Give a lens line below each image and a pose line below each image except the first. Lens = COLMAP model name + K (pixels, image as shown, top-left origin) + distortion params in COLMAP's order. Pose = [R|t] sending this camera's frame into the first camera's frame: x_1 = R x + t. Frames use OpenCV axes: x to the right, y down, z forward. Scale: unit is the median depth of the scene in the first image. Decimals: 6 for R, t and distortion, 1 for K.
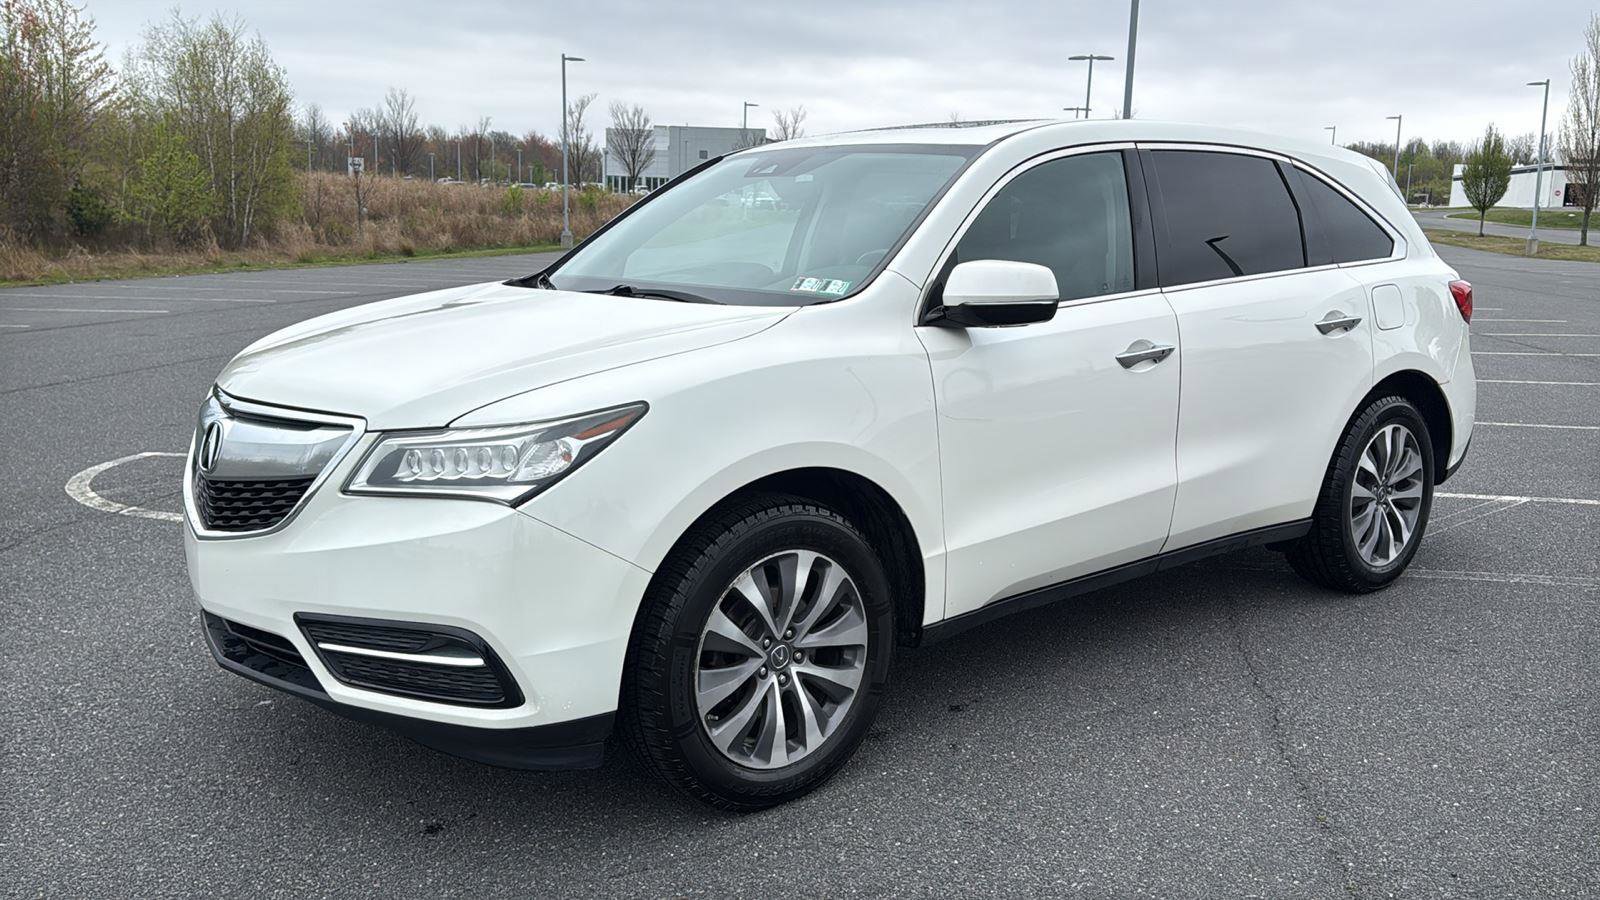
lens RADIAL K [[1397.9, 0, 801.0], [0, 1397.9, 452.1], [0, 0, 1]] dist [0.100030, -0.132150]
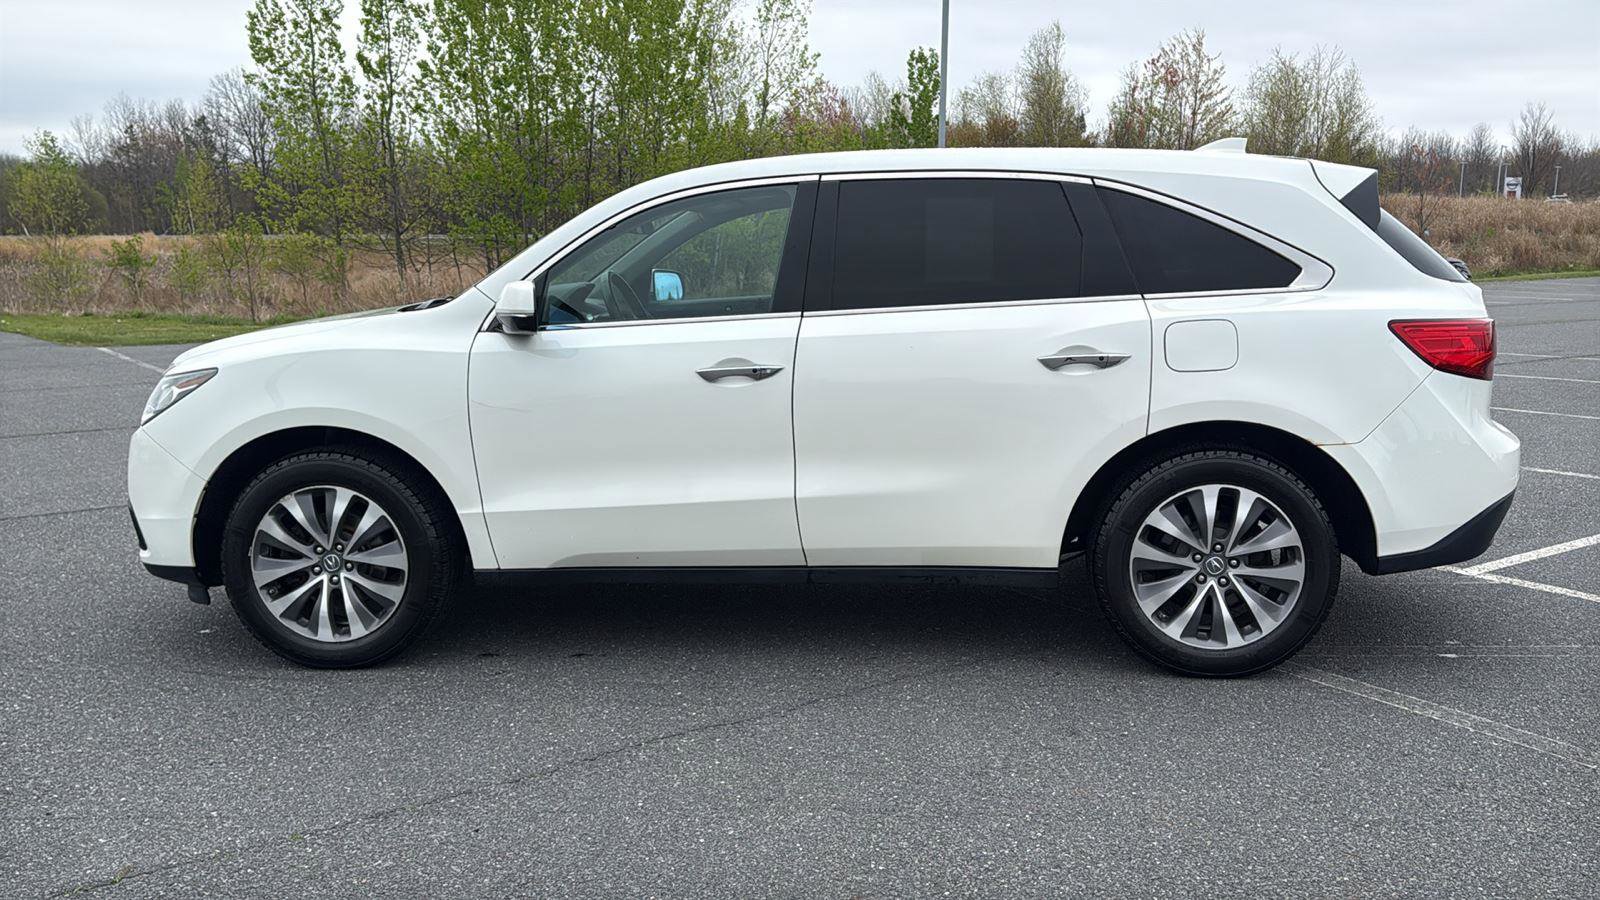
lens RADIAL K [[1395.7, 0, 792.7], [0, 1395.7, 446.6], [0, 0, 1]] dist [0.051670, -0.023147]
pose [[0.698395, 0.096326, -0.709201, 1.302311], [-0.111031, 0.993487, 0.025600, -0.055045], [0.707048, 0.060864, 0.704541, 0.345533]]
